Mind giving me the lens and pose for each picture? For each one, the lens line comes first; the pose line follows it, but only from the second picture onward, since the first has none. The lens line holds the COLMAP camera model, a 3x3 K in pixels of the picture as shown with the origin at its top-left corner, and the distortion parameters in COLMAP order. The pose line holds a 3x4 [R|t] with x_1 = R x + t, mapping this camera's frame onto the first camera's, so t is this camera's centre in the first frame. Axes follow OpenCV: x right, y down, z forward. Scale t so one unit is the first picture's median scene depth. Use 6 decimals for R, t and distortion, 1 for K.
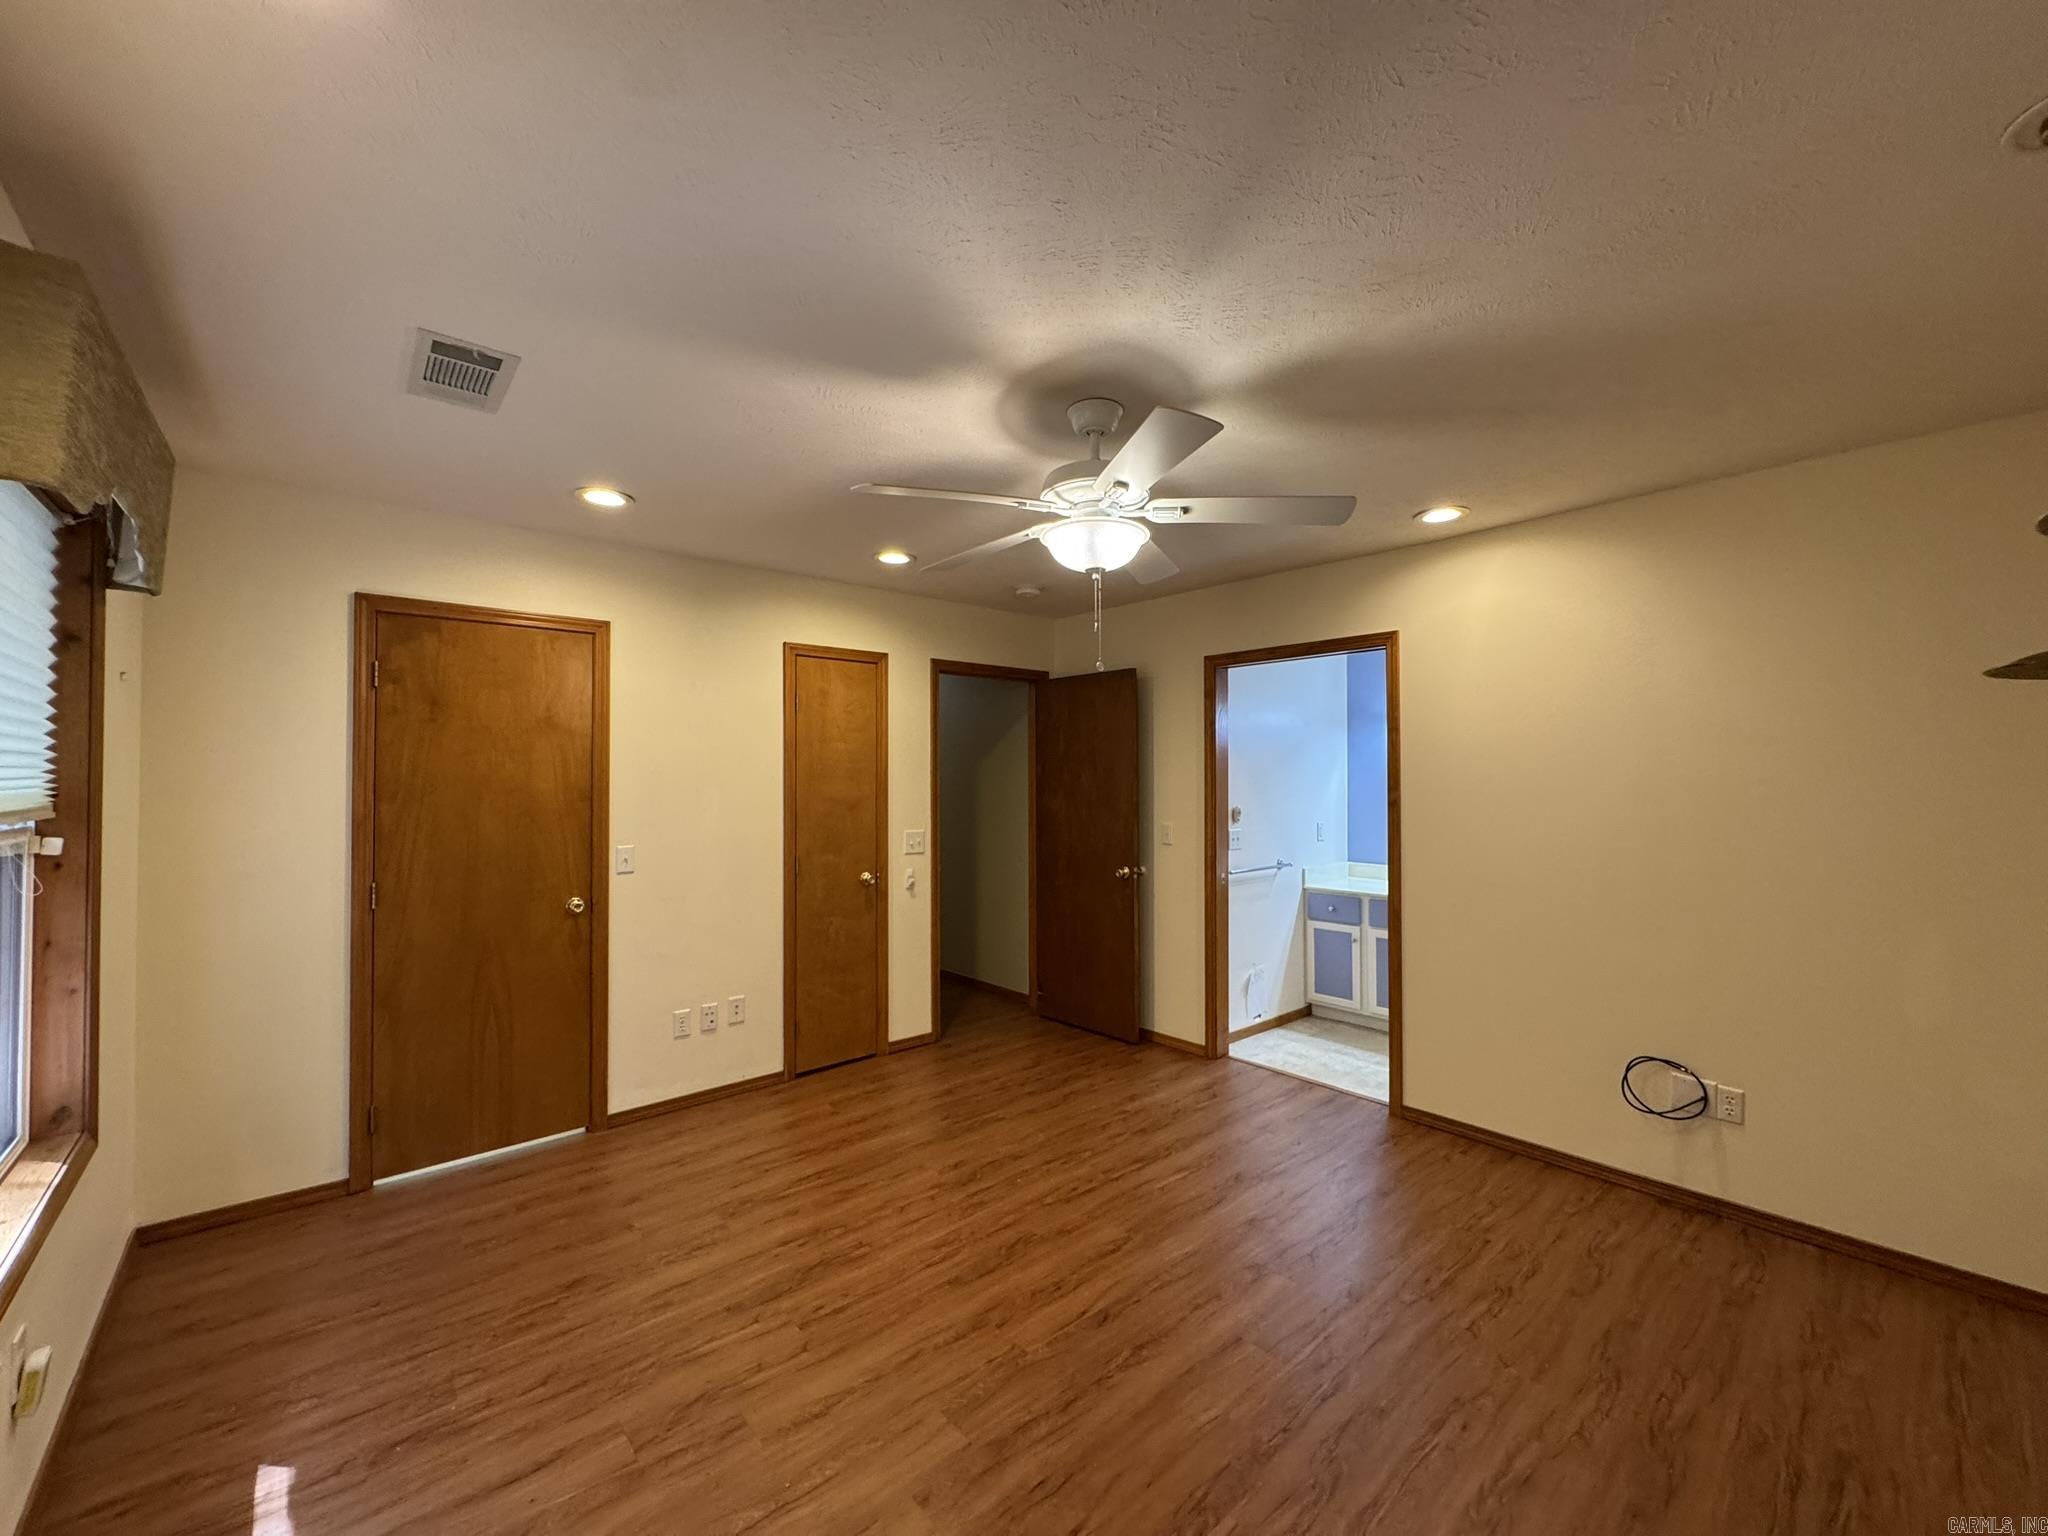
lens RADIAL K [[817.0, 0, 1019.1], [0, 817.0, 769.1], [0, 0, 1]] dist [-0.003390, 0.000160]
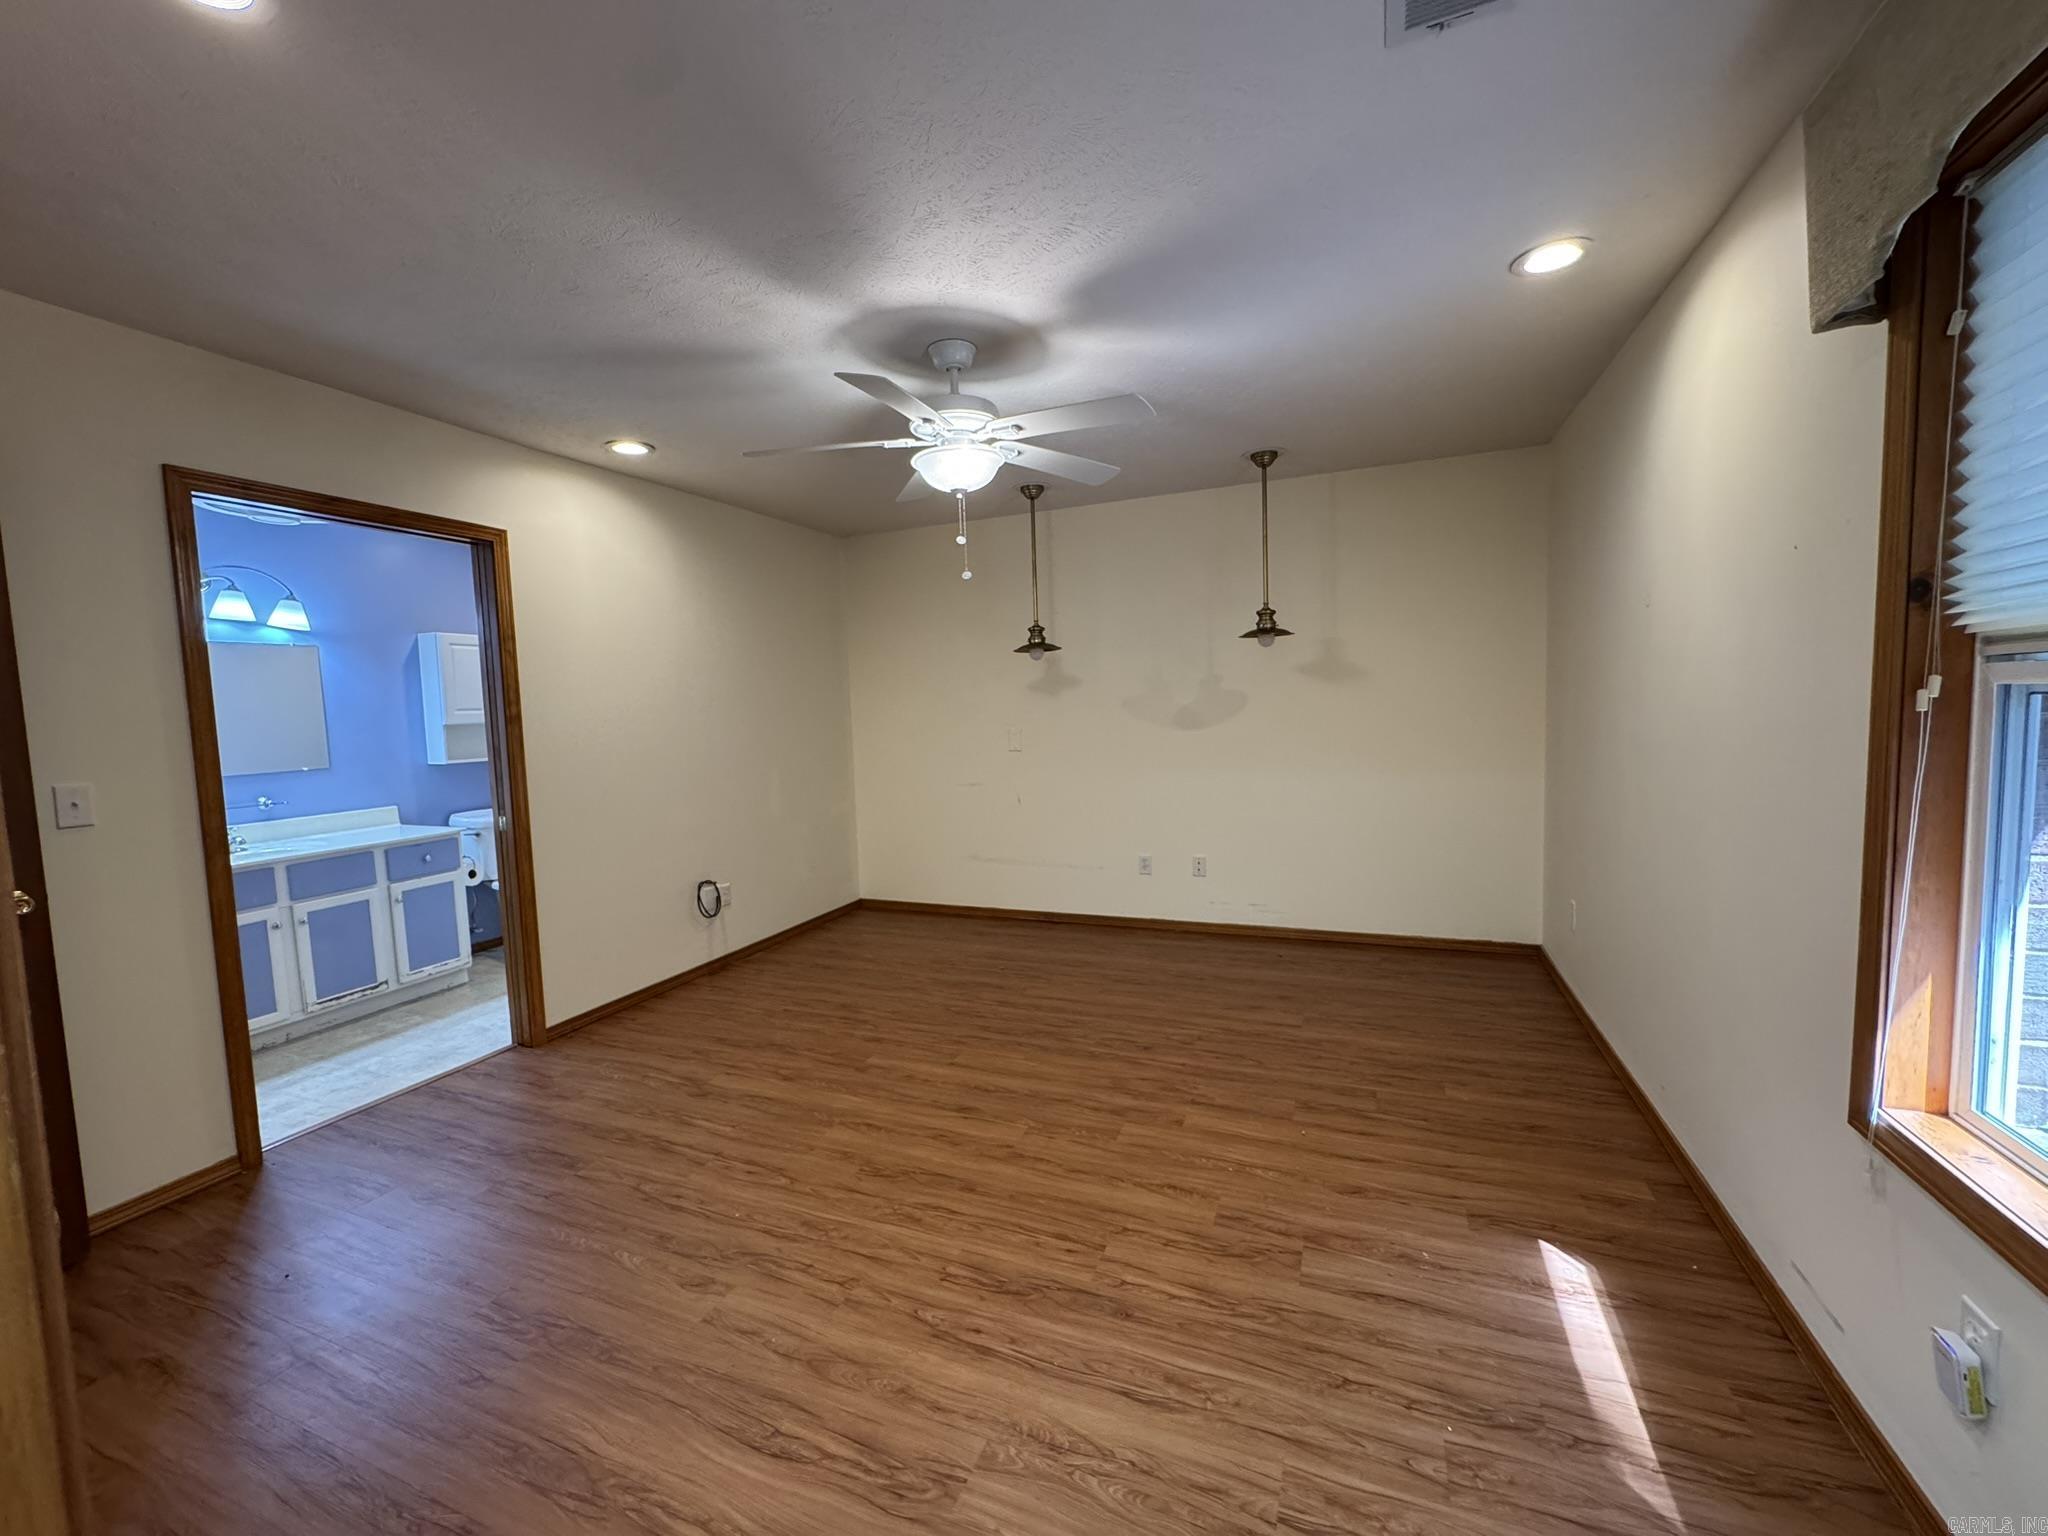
lens RADIAL K [[817.0, 0, 1022.1], [0, 817.0, 767.8], [0, 0, 1]] dist [-0.003390, 0.000160]
pose [[-0.443555, -0.056531, 0.894463, -0.850984], [0.024030, 0.996900, 0.074922, 0.057283], [-0.895925, 0.054726, -0.440821, 1.213384]]
